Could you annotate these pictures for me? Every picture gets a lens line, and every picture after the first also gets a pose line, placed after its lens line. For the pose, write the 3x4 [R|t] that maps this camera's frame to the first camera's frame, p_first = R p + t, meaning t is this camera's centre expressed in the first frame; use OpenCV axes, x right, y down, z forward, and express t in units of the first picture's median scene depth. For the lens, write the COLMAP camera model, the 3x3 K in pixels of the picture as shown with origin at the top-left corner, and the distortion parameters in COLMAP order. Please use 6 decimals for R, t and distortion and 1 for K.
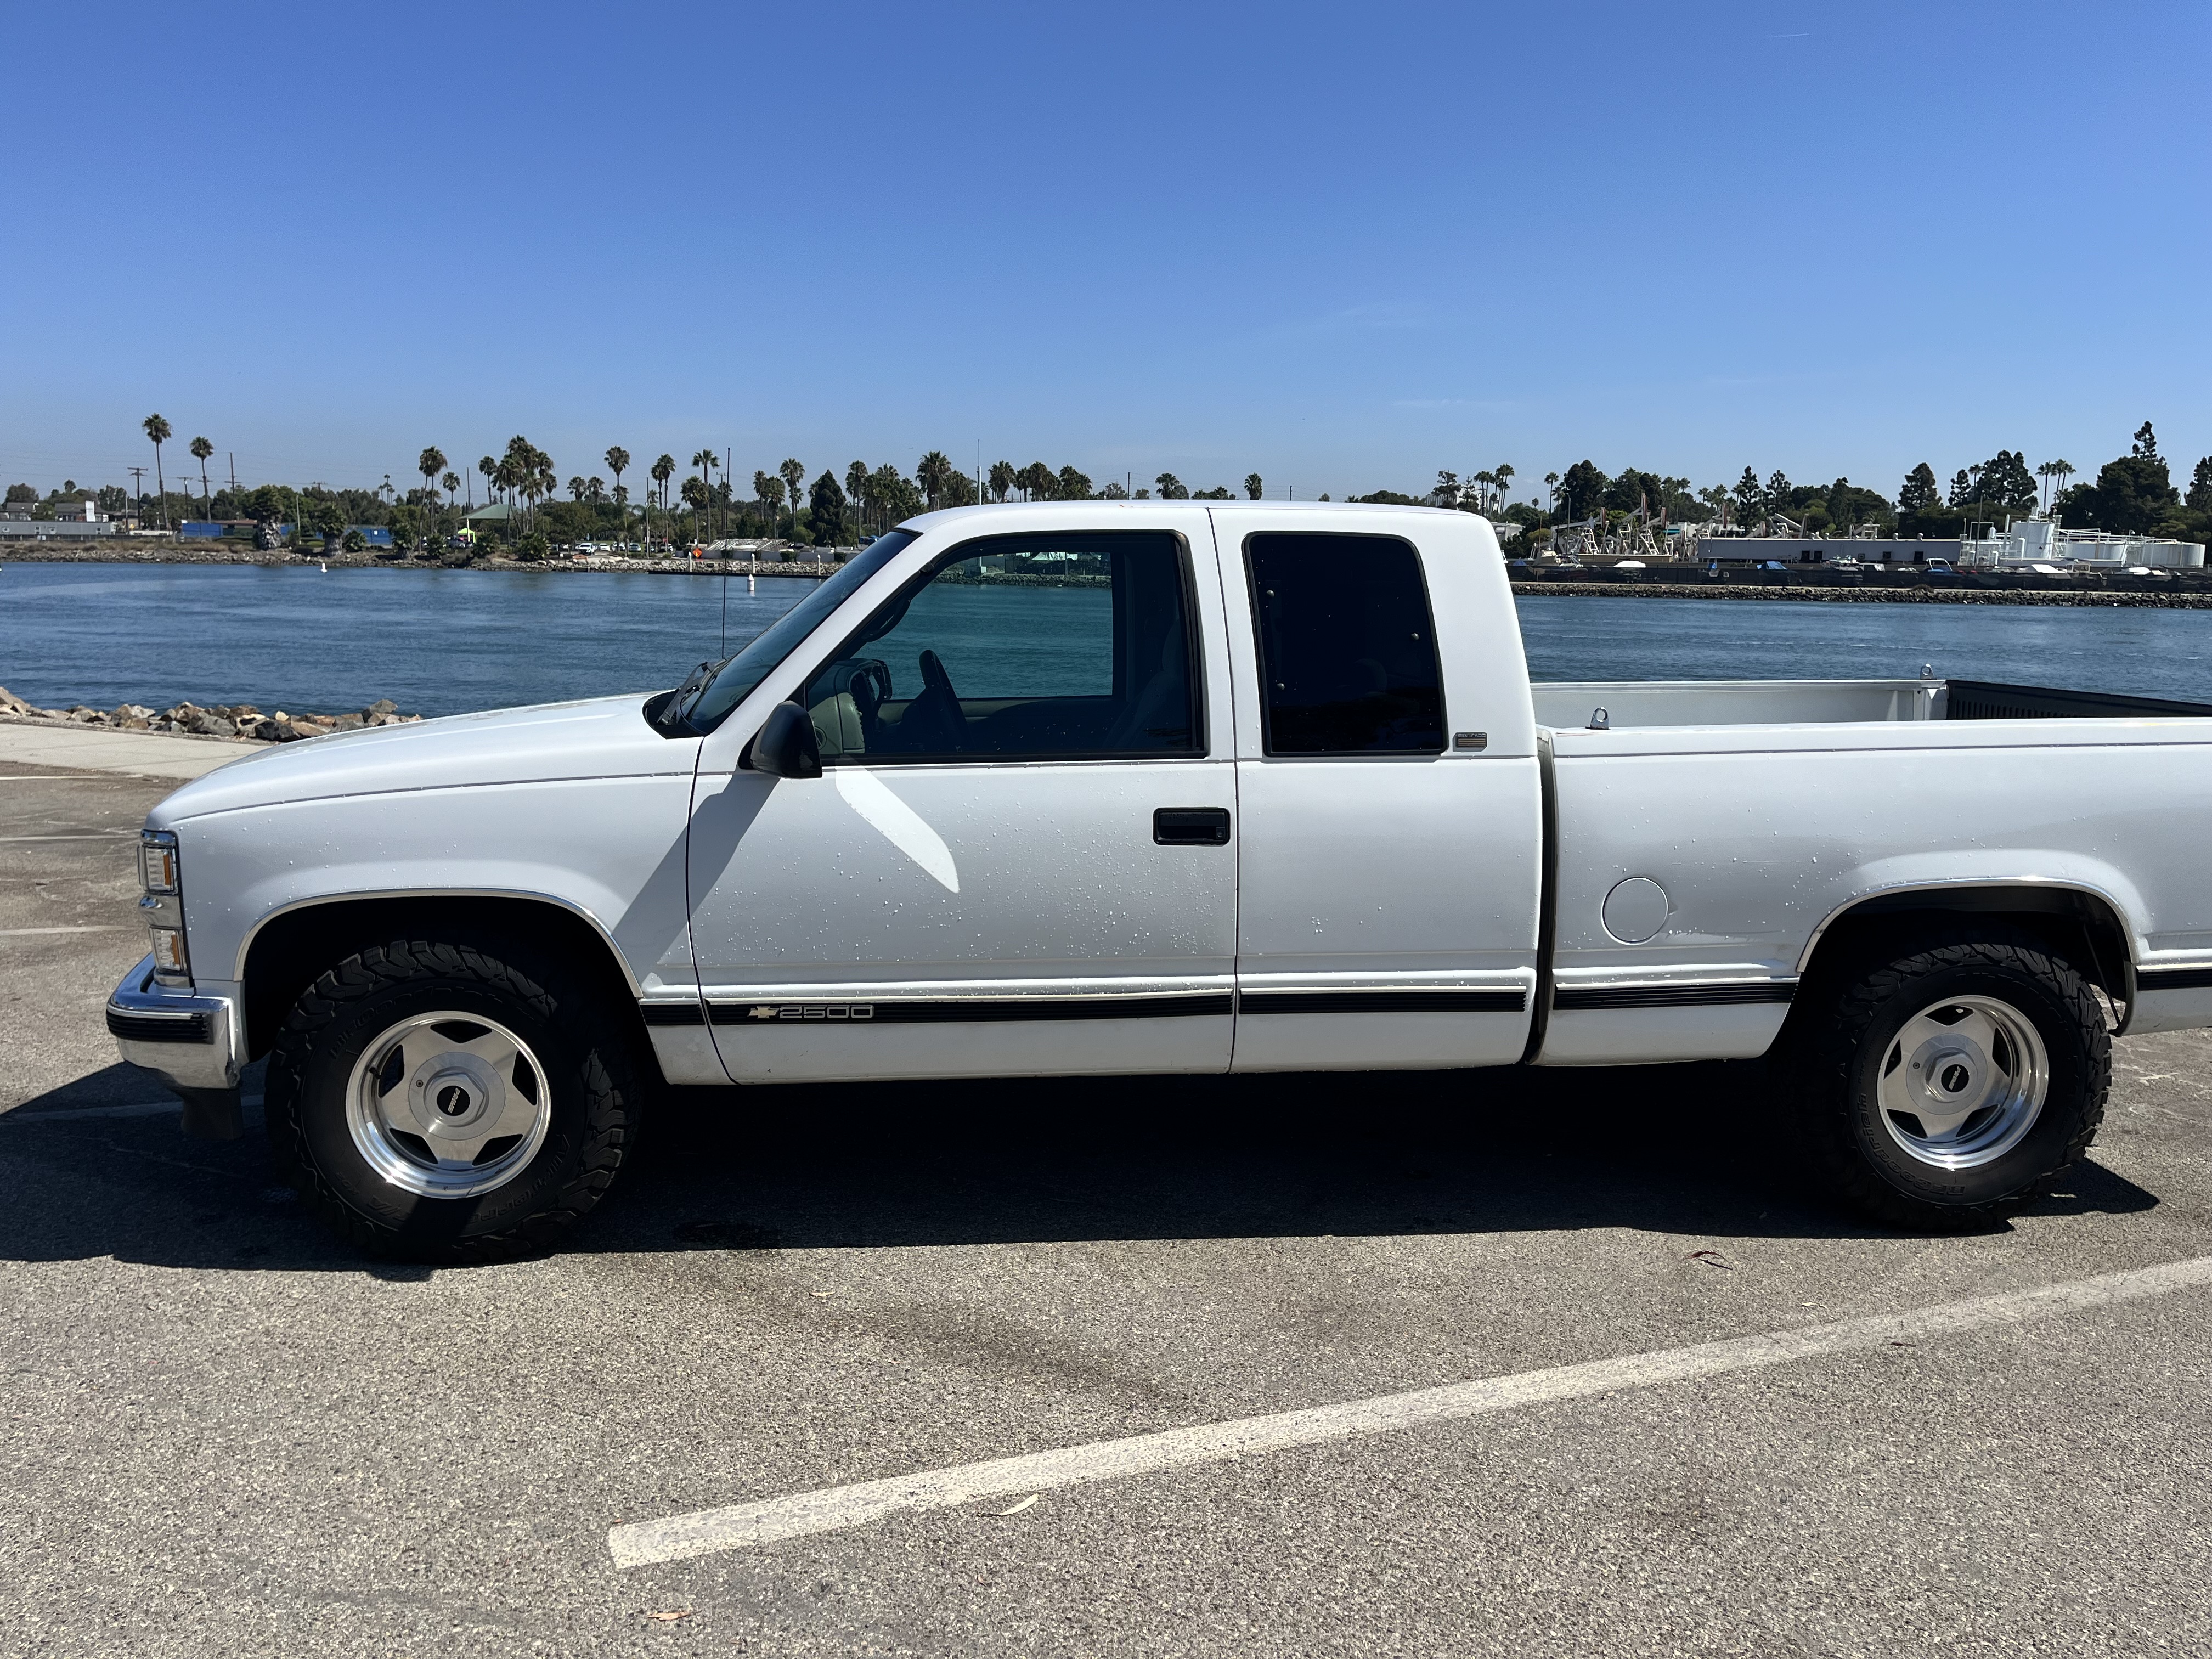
lens RADIAL K [[1631.1, 0, 1098.7], [0, 1631.1, 828.3], [0, 0, 1]] dist [0.084229, -0.117915]
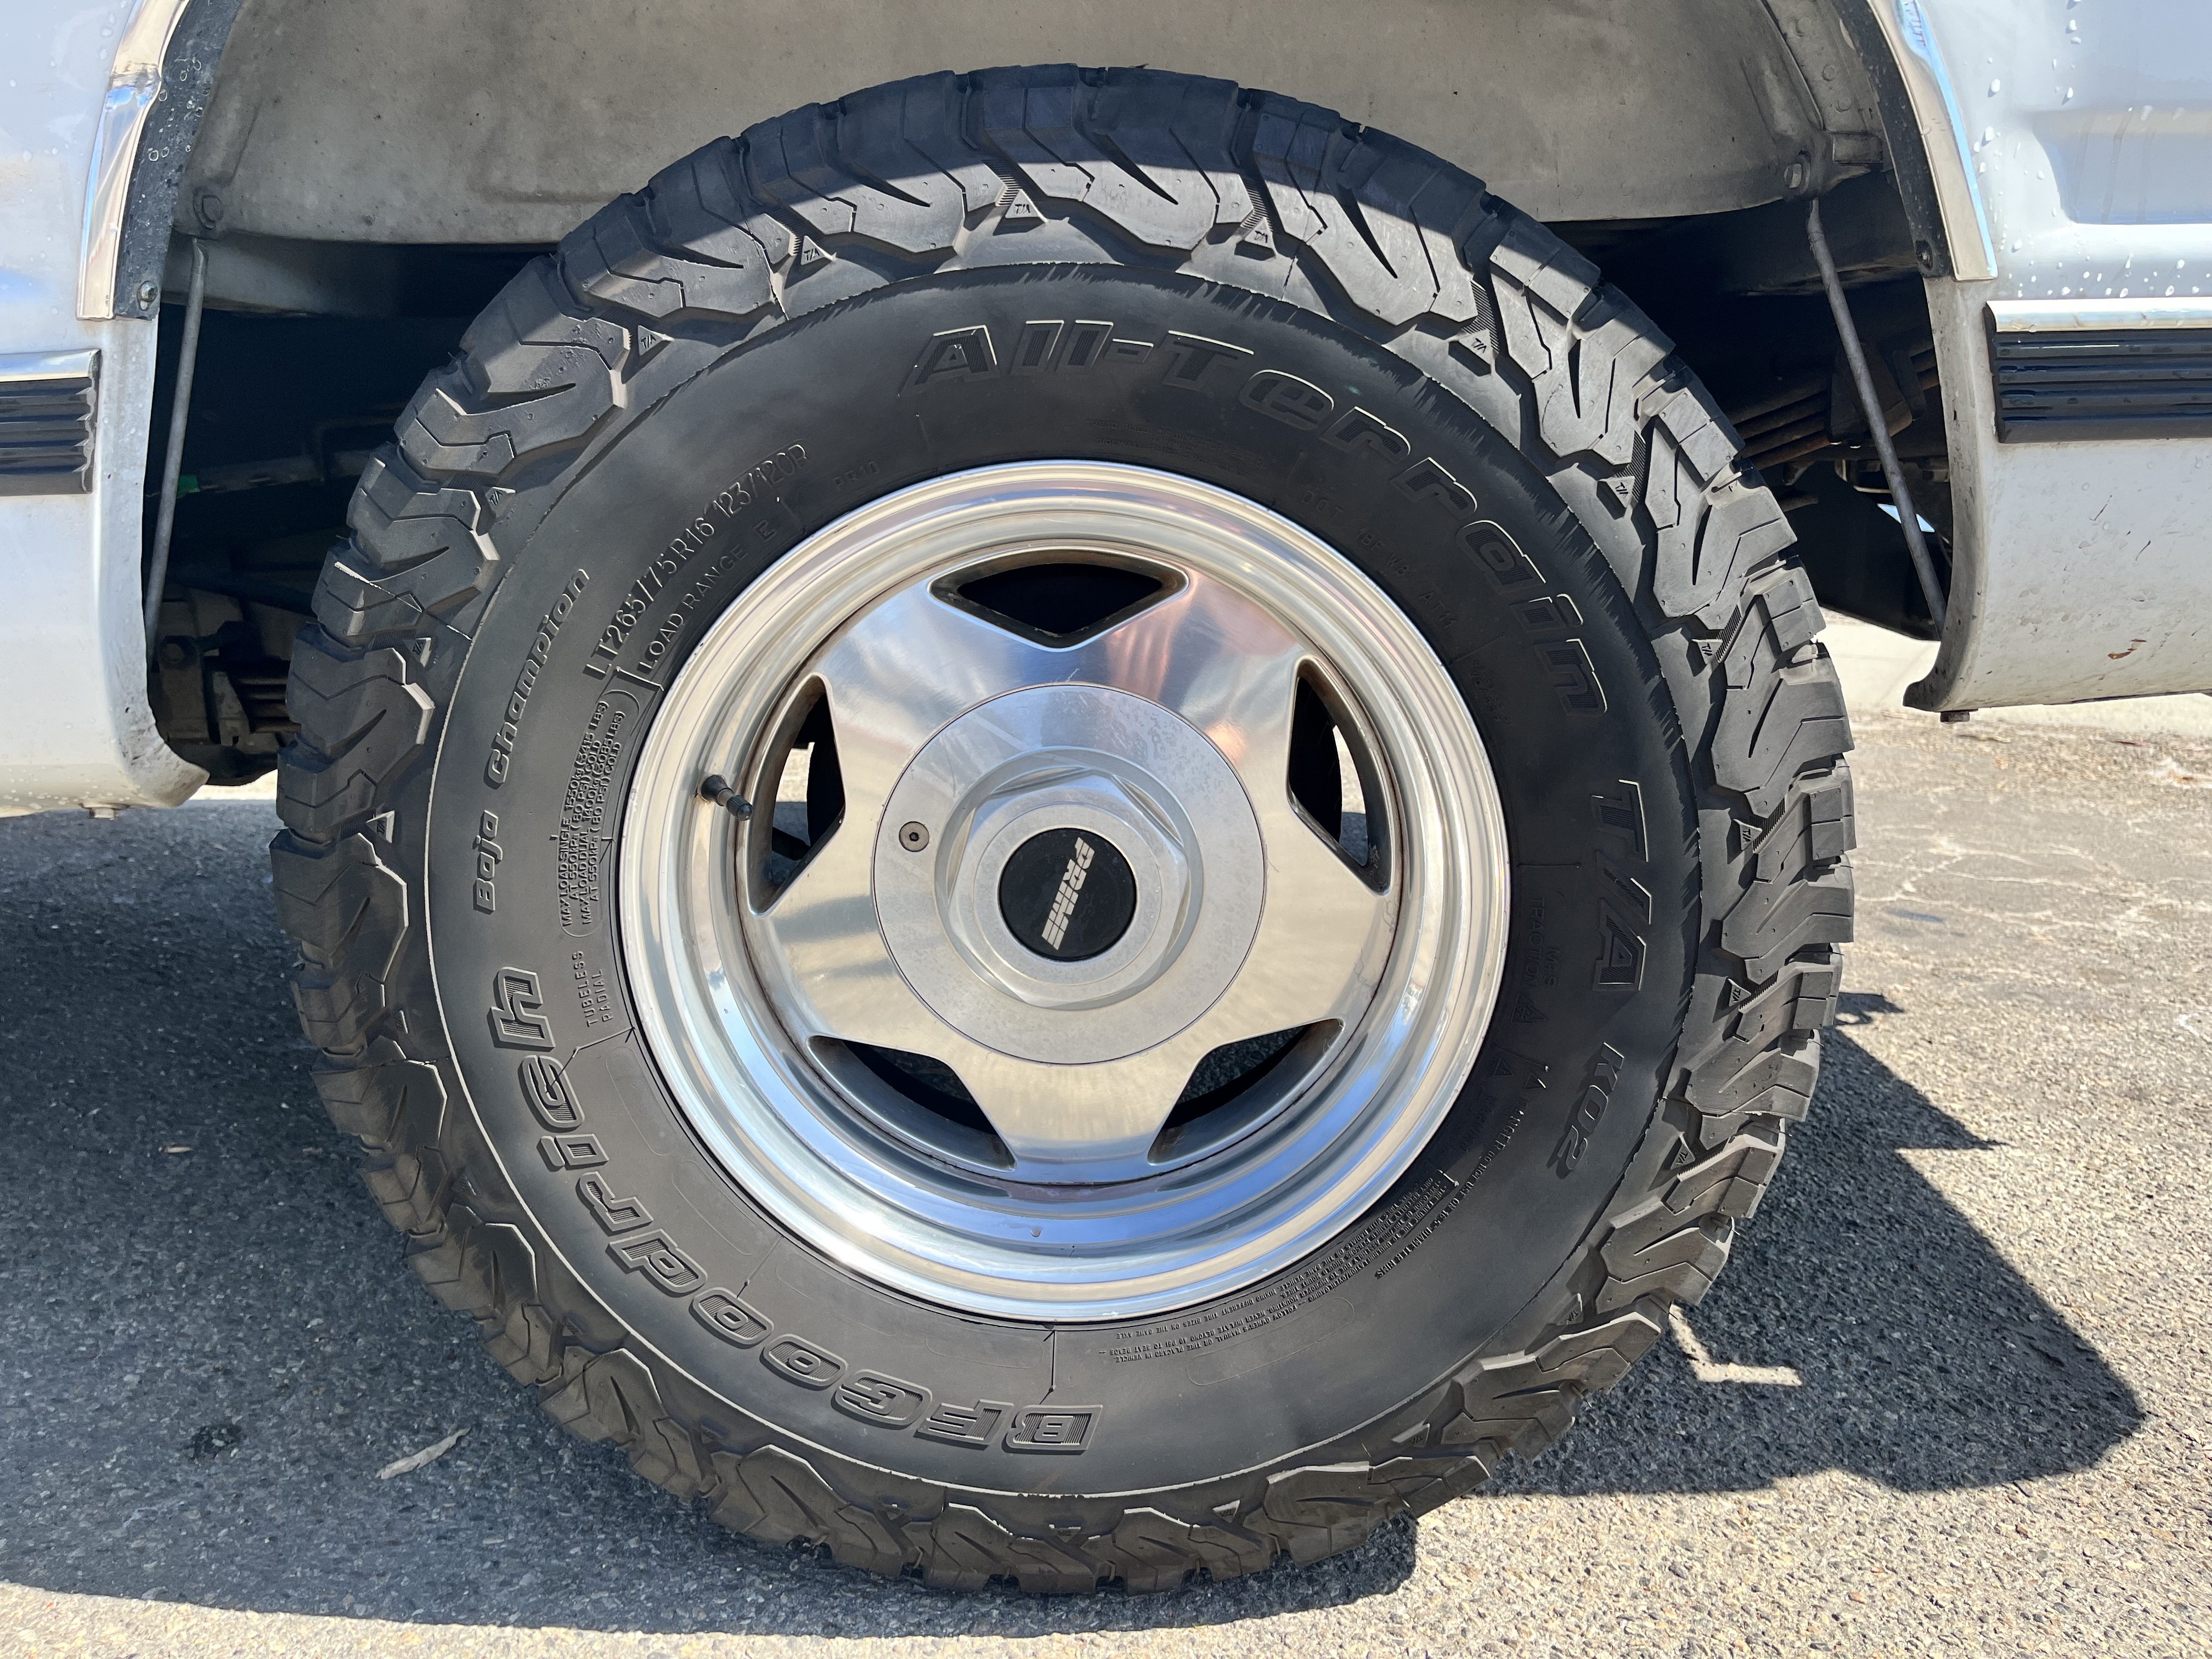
lens RADIAL K [[1631.1, 0, 1098.7], [0, 1631.1, 828.3], [0, 0, 1]] dist [0.084229, -0.117915]
pose [[0.995993, 0.001970, -0.089413, 0.546897], [0.004280, 0.997562, 0.069654, 0.129567], [0.089332, -0.069758, 0.993556, 0.805846]]
